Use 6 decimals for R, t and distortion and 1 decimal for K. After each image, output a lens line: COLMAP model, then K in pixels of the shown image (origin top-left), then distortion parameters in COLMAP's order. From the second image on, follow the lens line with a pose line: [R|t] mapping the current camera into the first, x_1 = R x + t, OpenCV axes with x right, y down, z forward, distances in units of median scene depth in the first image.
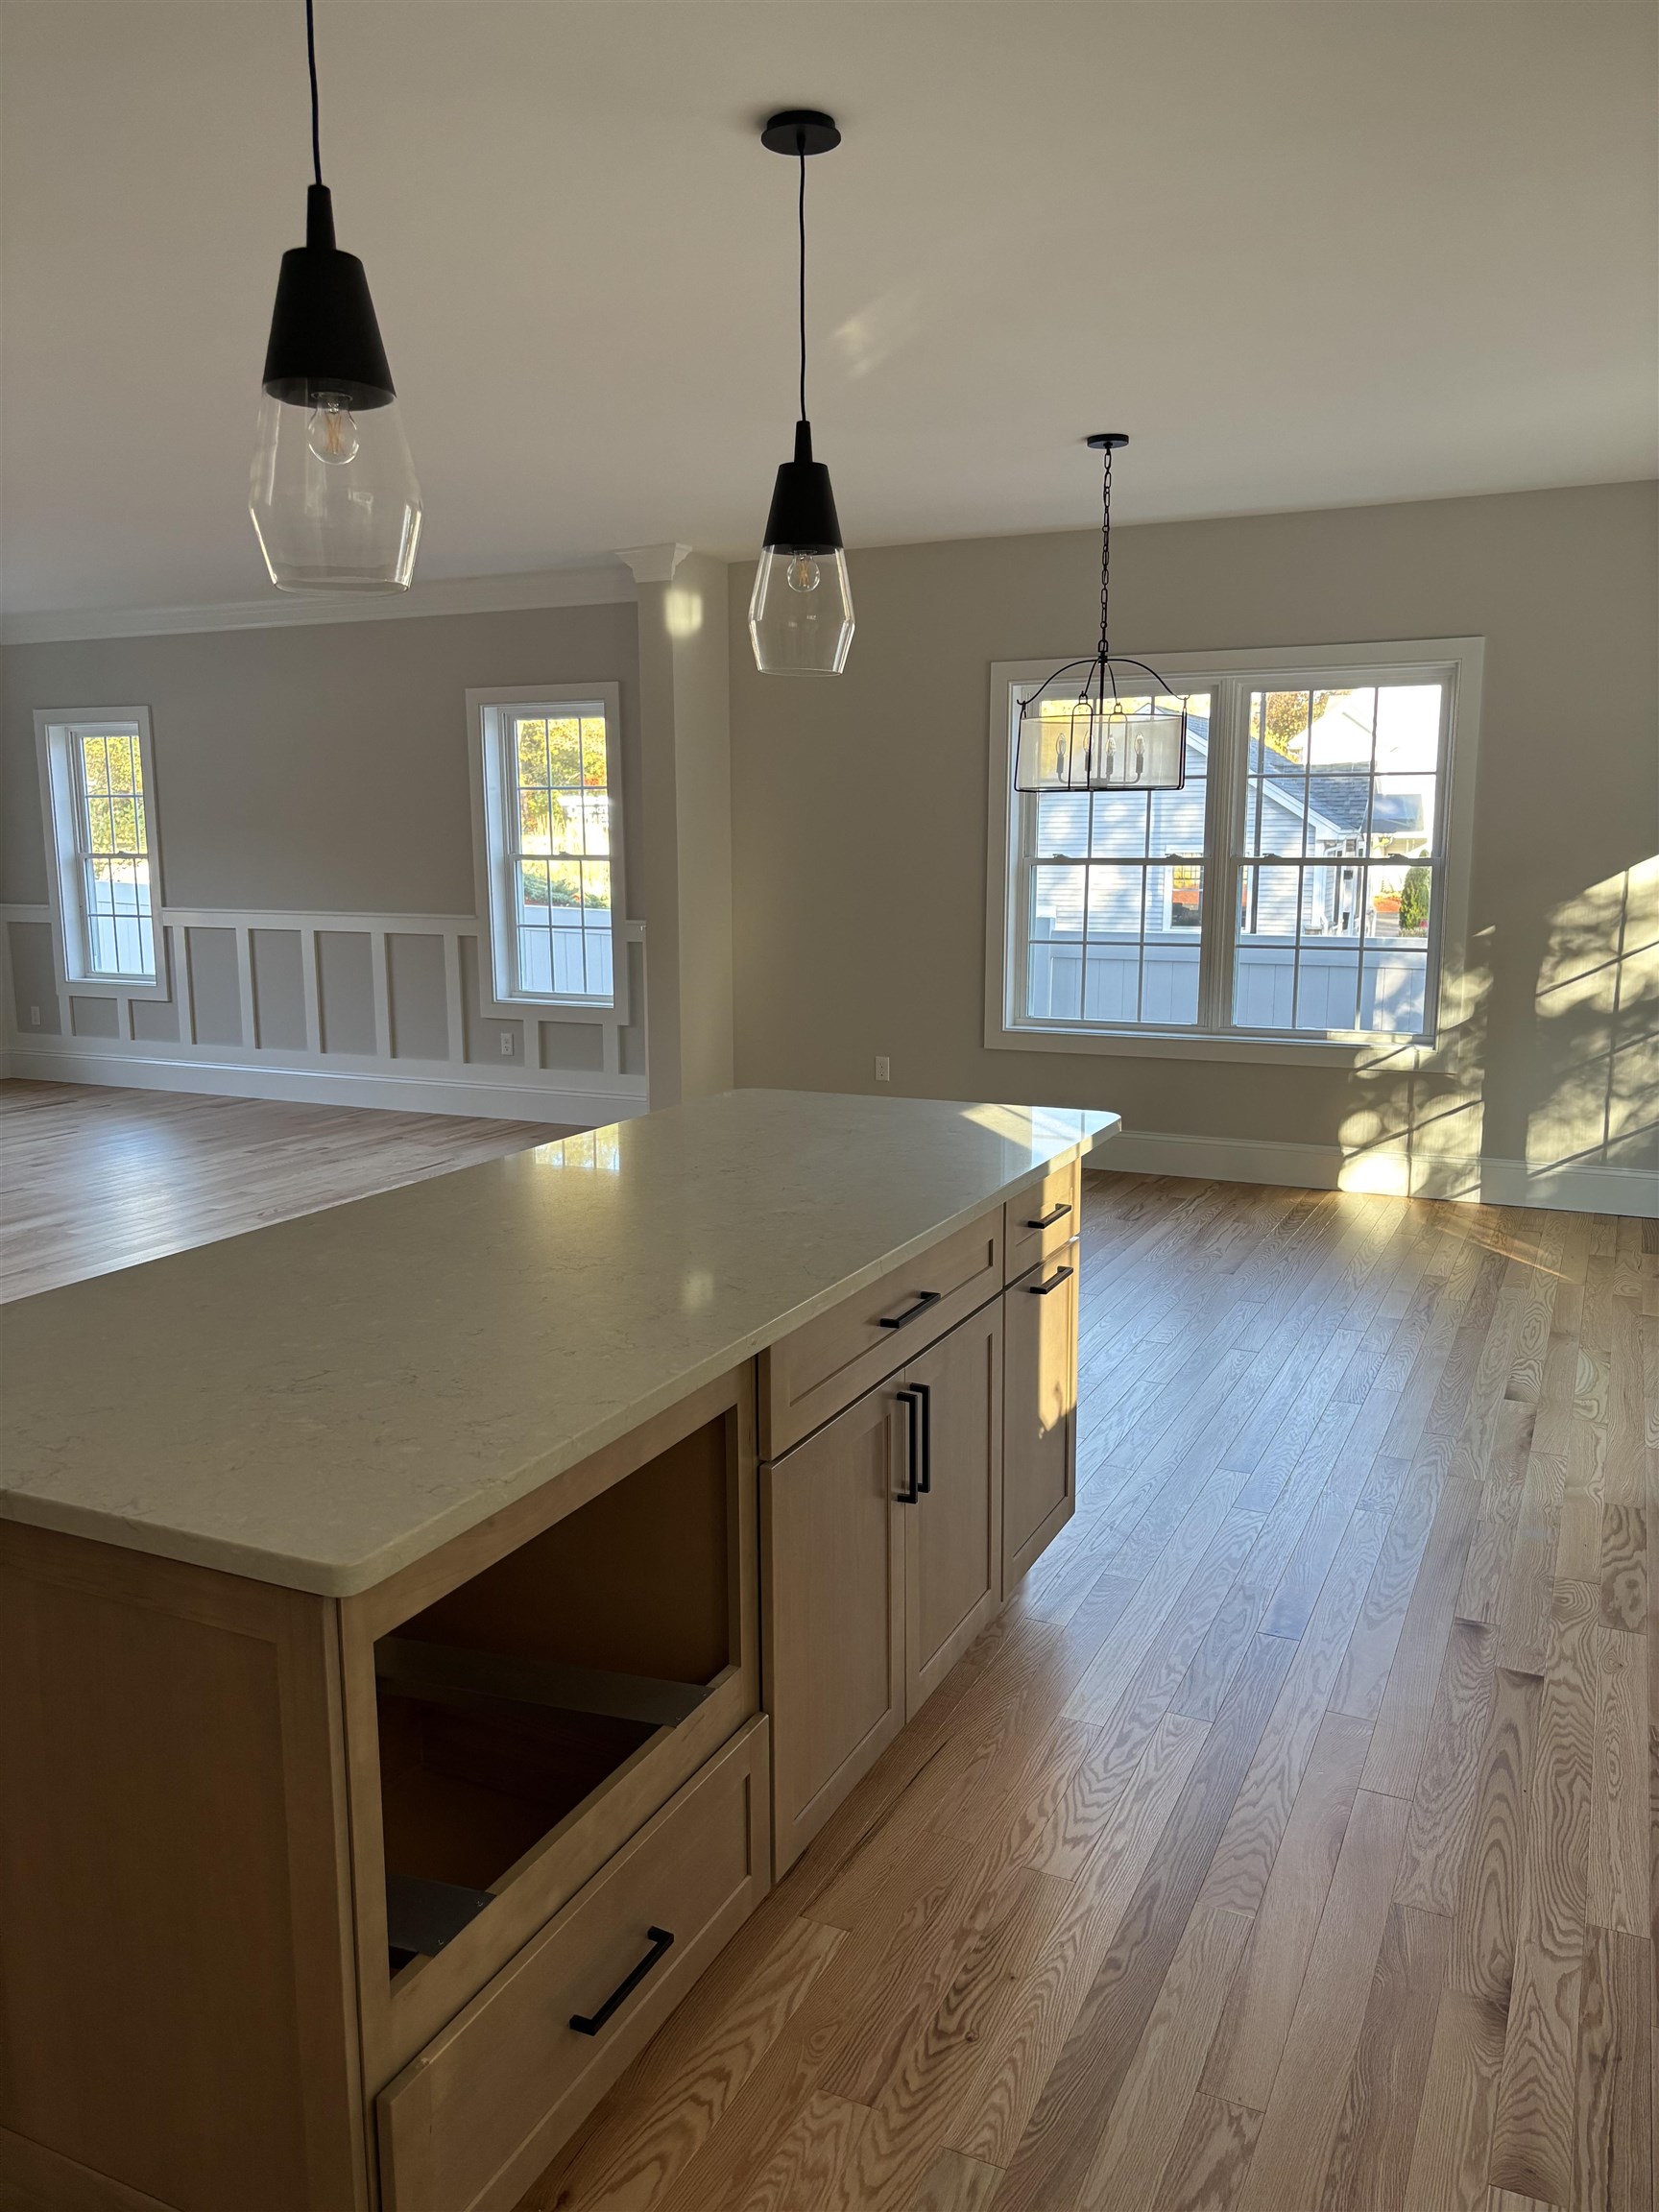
lens RADIAL K [[1648.3, 0, 815.4], [0, 1648.3, 1118.1], [0, 0, 1]] dist [0.055128, -0.079937]
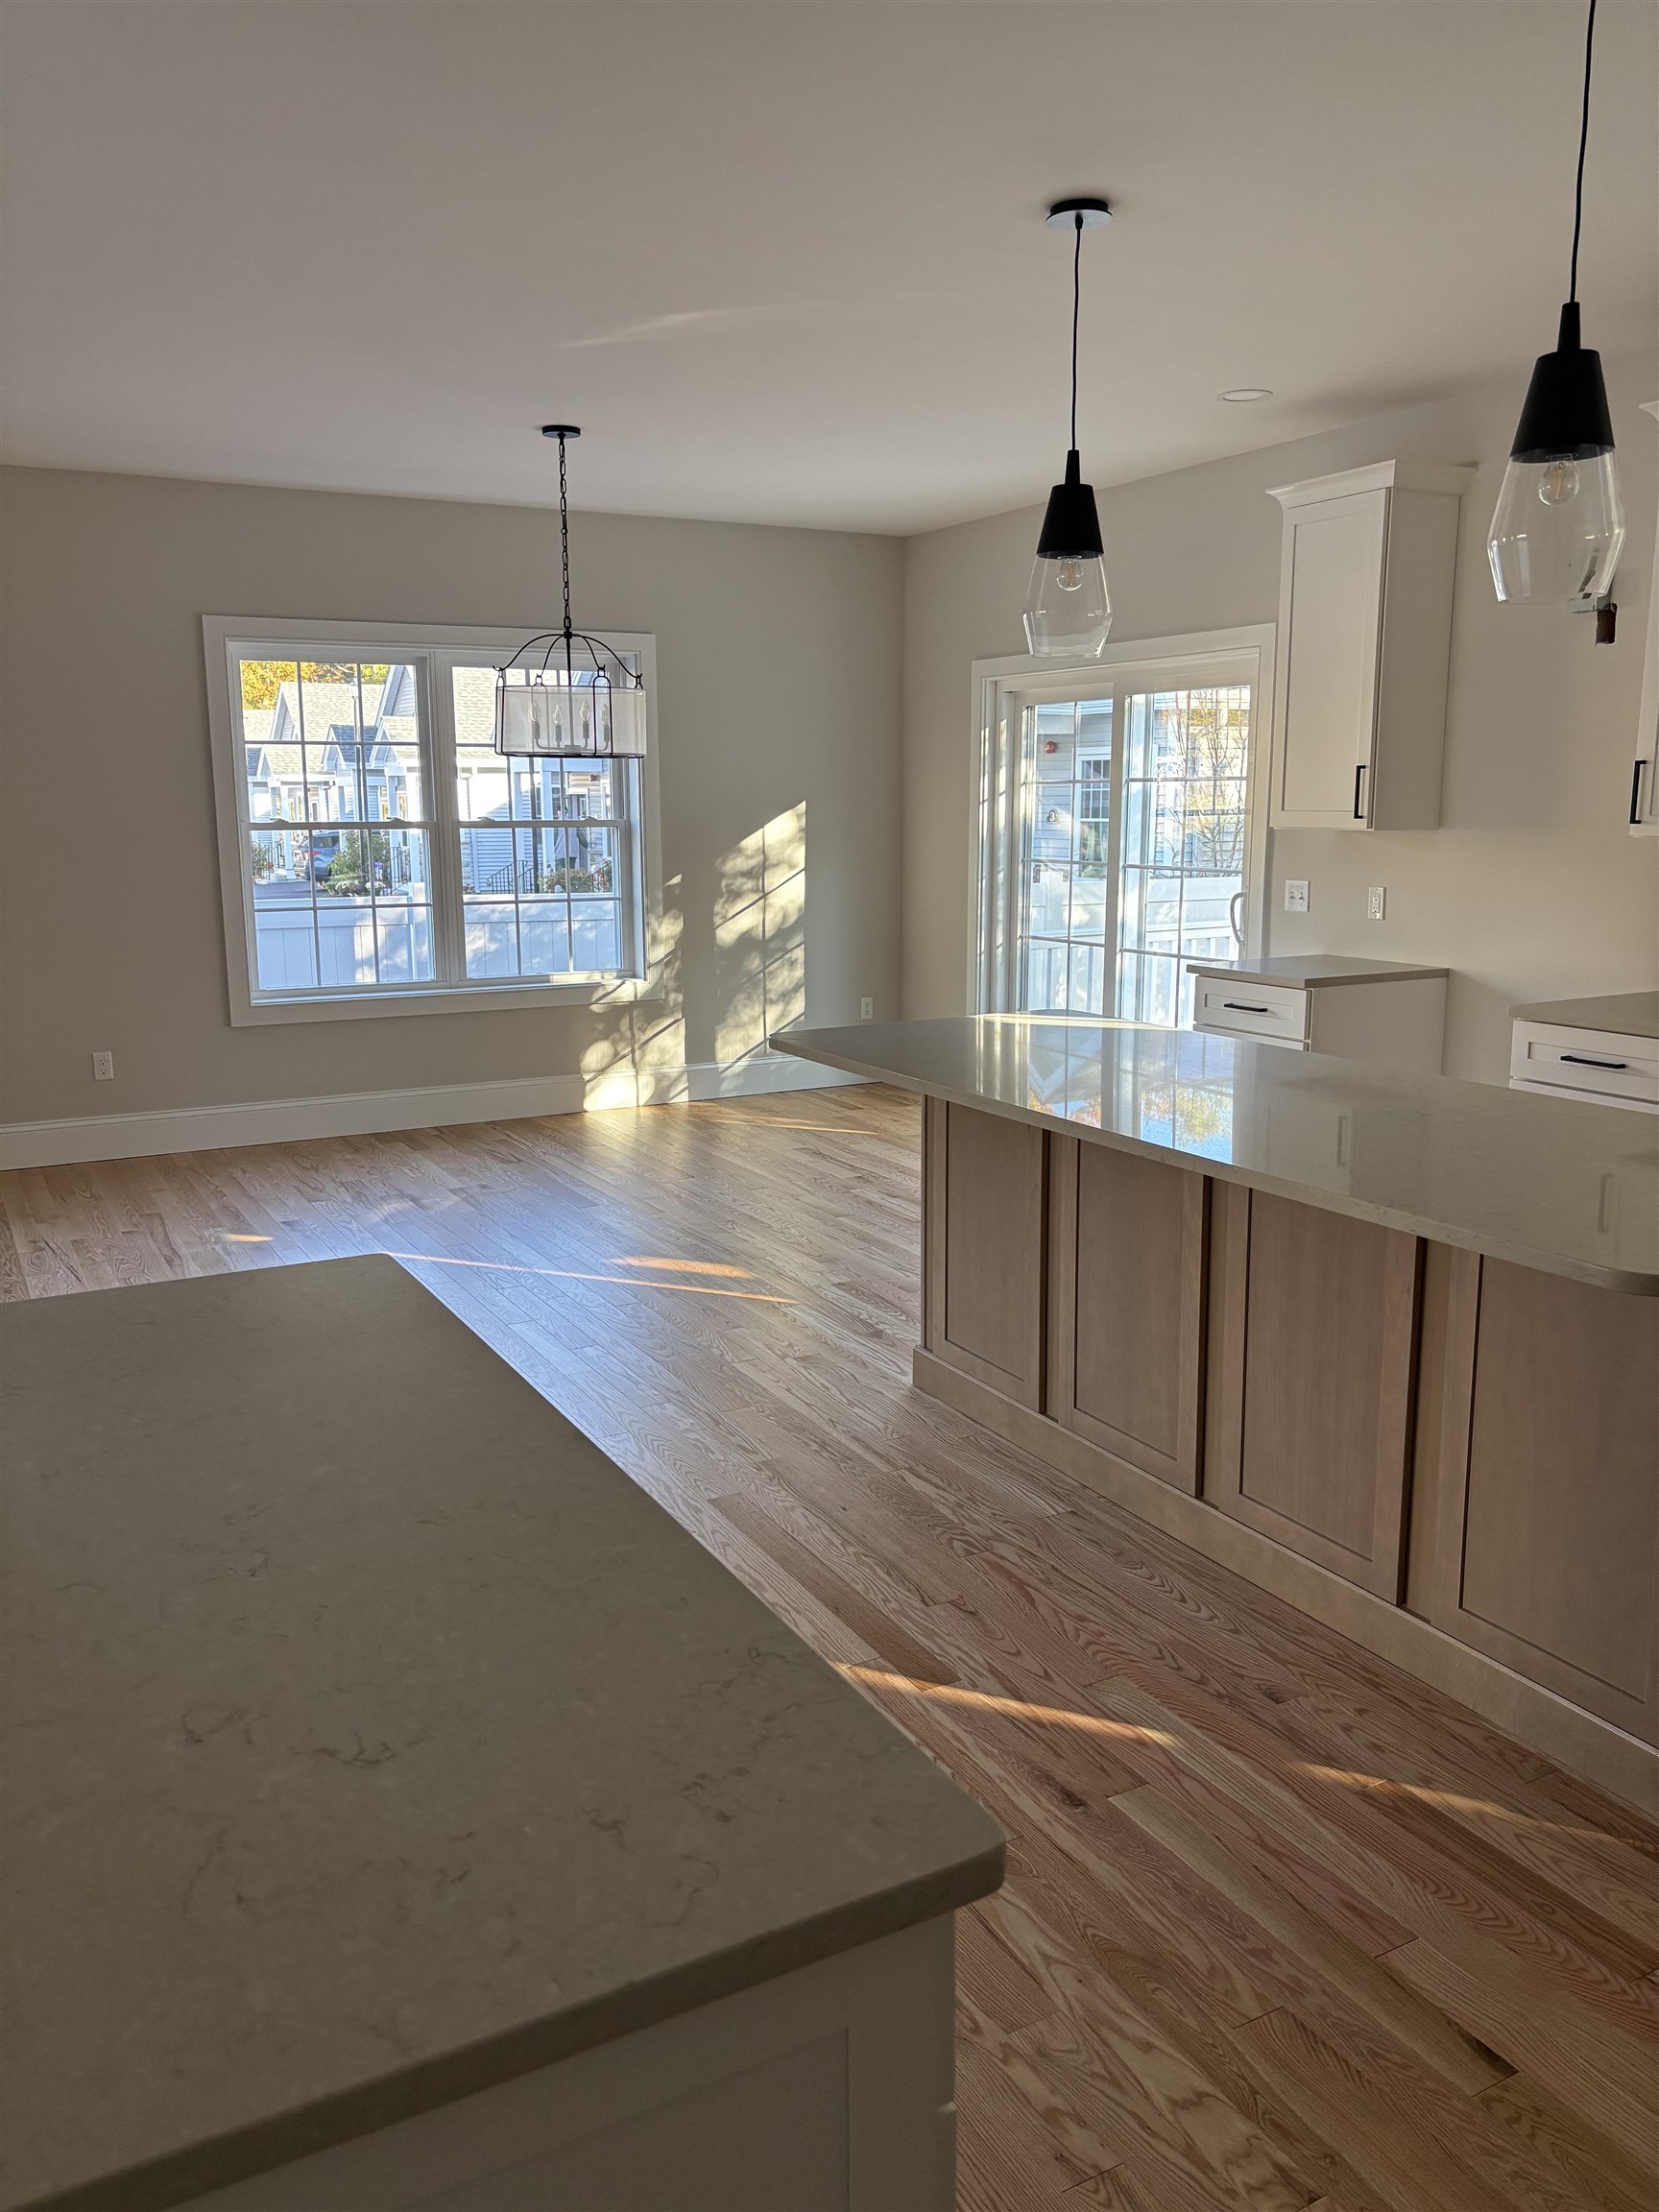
lens RADIAL K [[1648.3, 0, 815.4], [0, 1648.3, 1118.1], [0, 0, 1]] dist [0.055128, -0.079937]
pose [[0.569315, -0.155349, 0.807309, -0.560073], [0.143656, 0.985675, 0.088365, -0.032718], [-0.809471, 0.065667, 0.583476, 0.220734]]
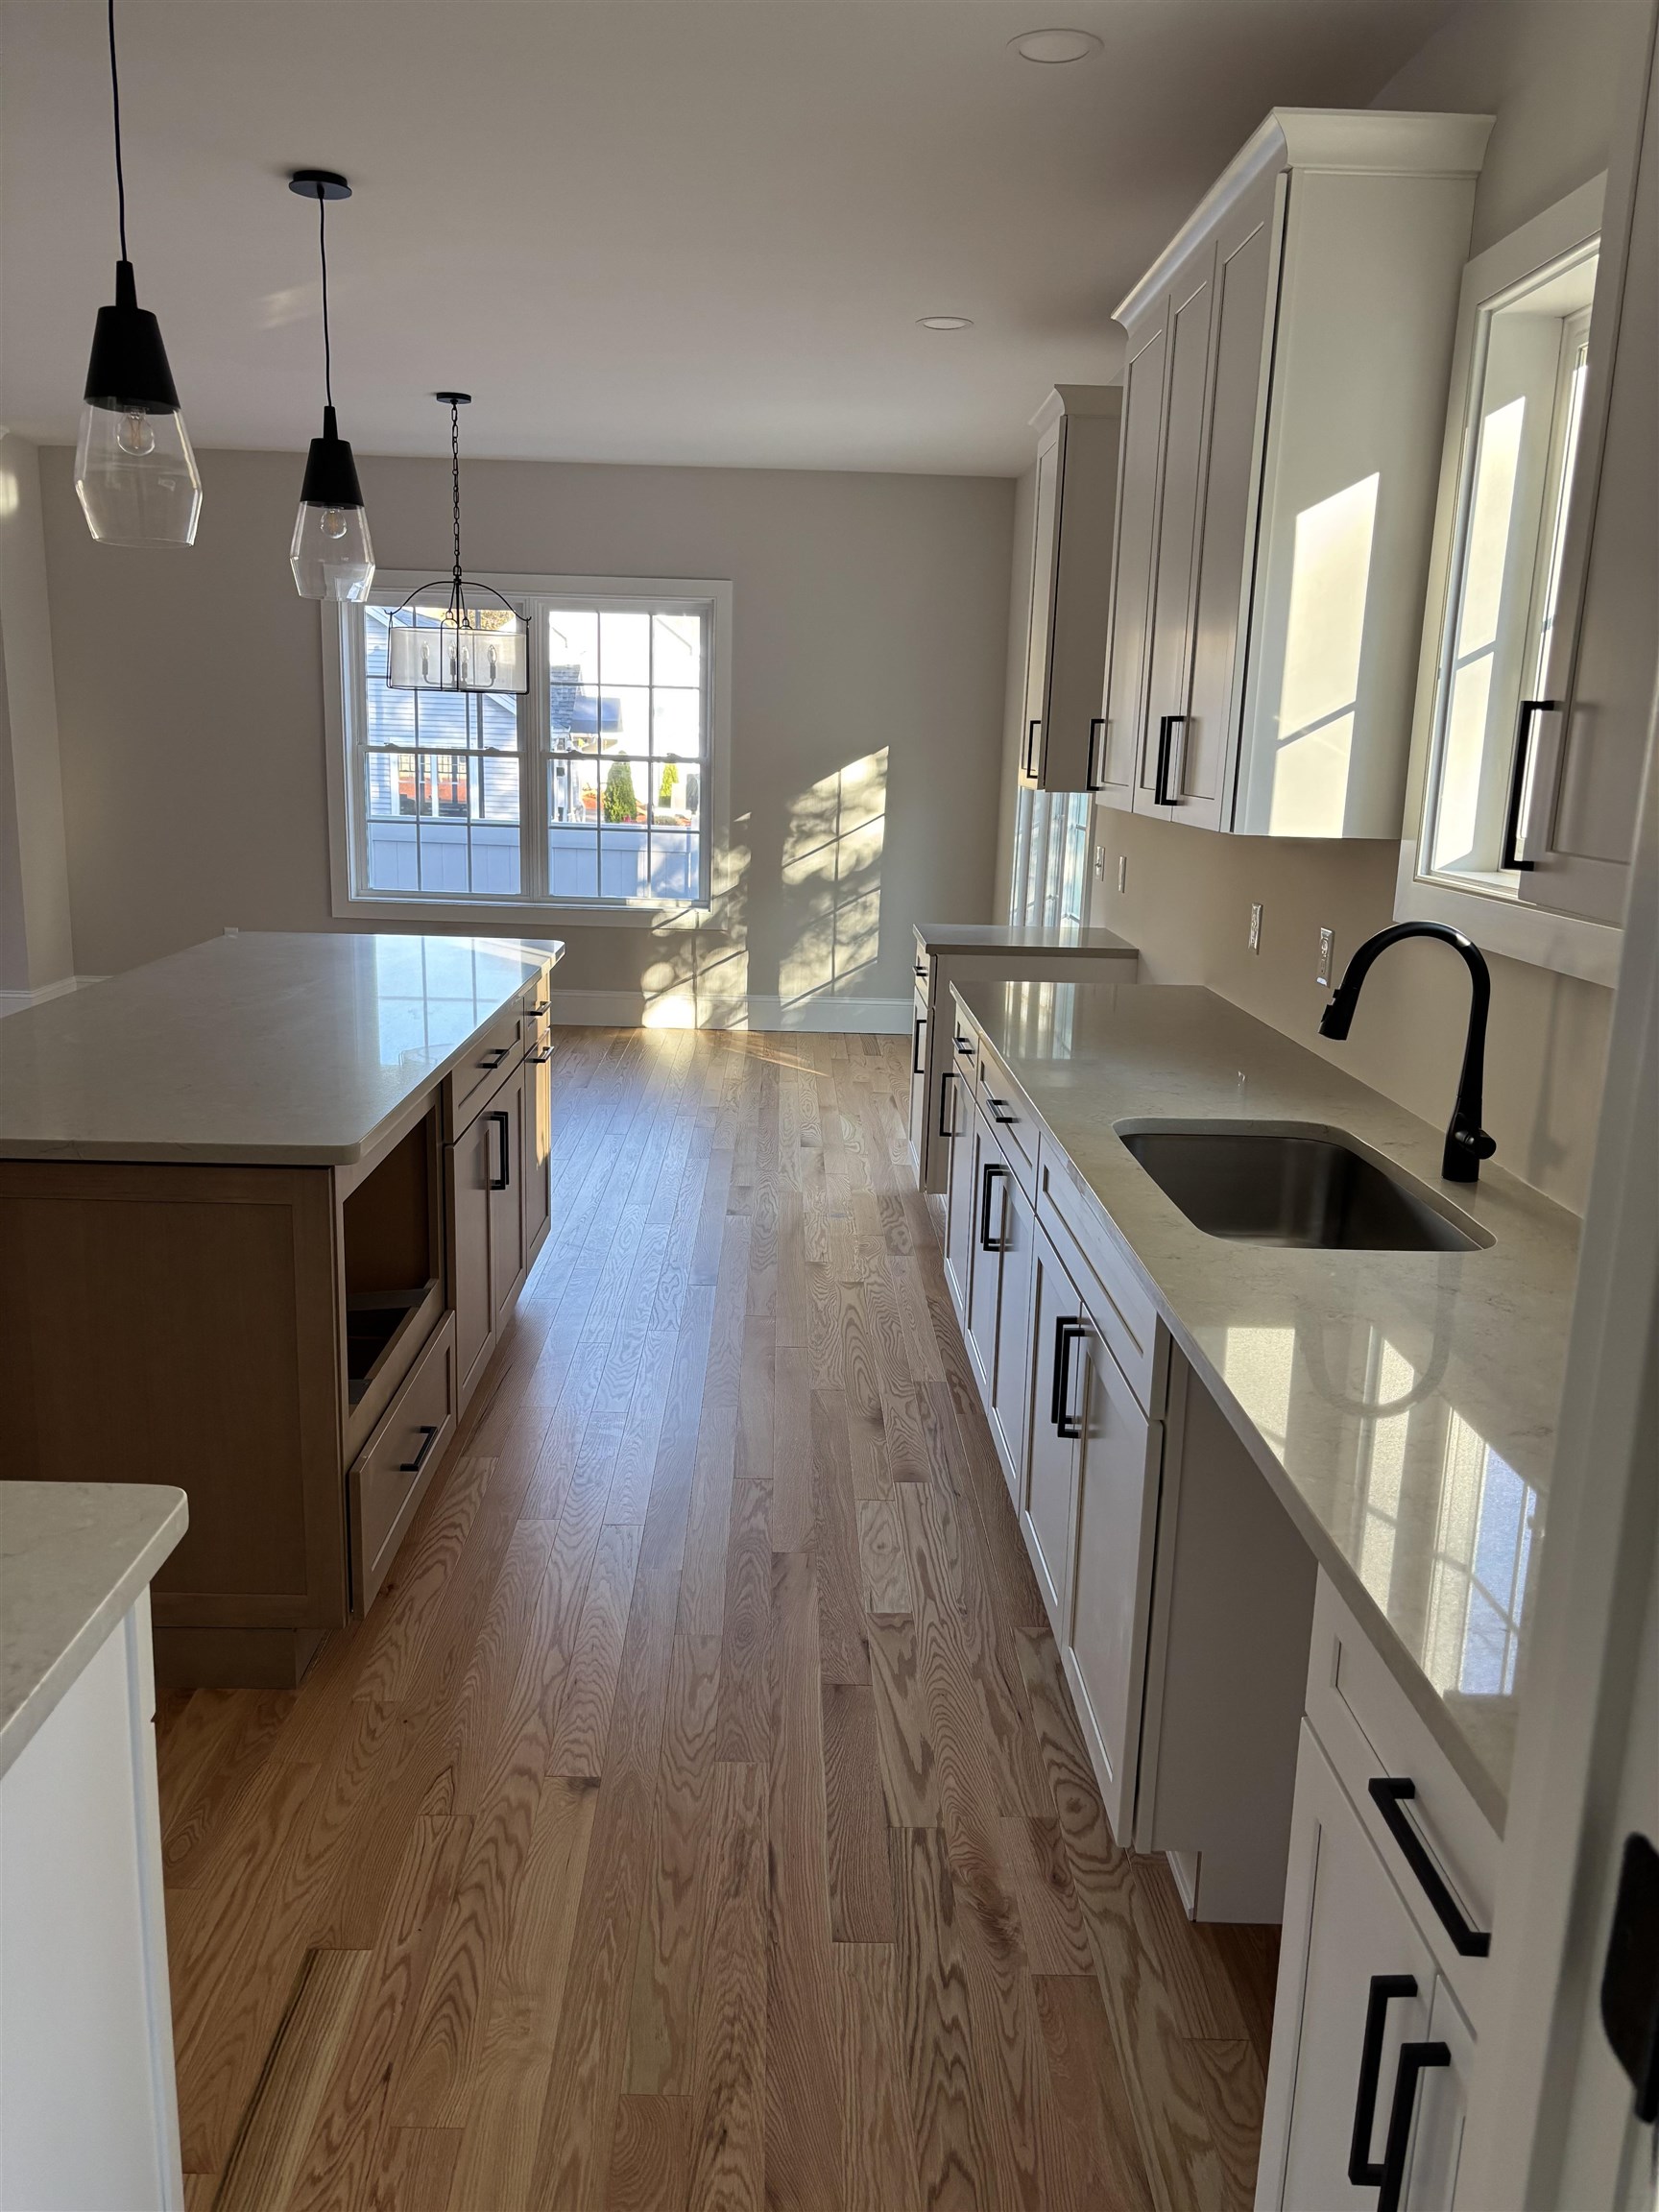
lens RADIAL K [[1663.8, 0, 829.5], [0, 1663.8, 1106.0], [0, 0, 1]] dist [0.058218, -0.053967]
pose [[0.885697, -0.069286, 0.459065, -0.147535], [0.044887, 0.996949, 0.063866, 0.031411], [-0.462090, -0.035960, 0.886104, -0.184637]]
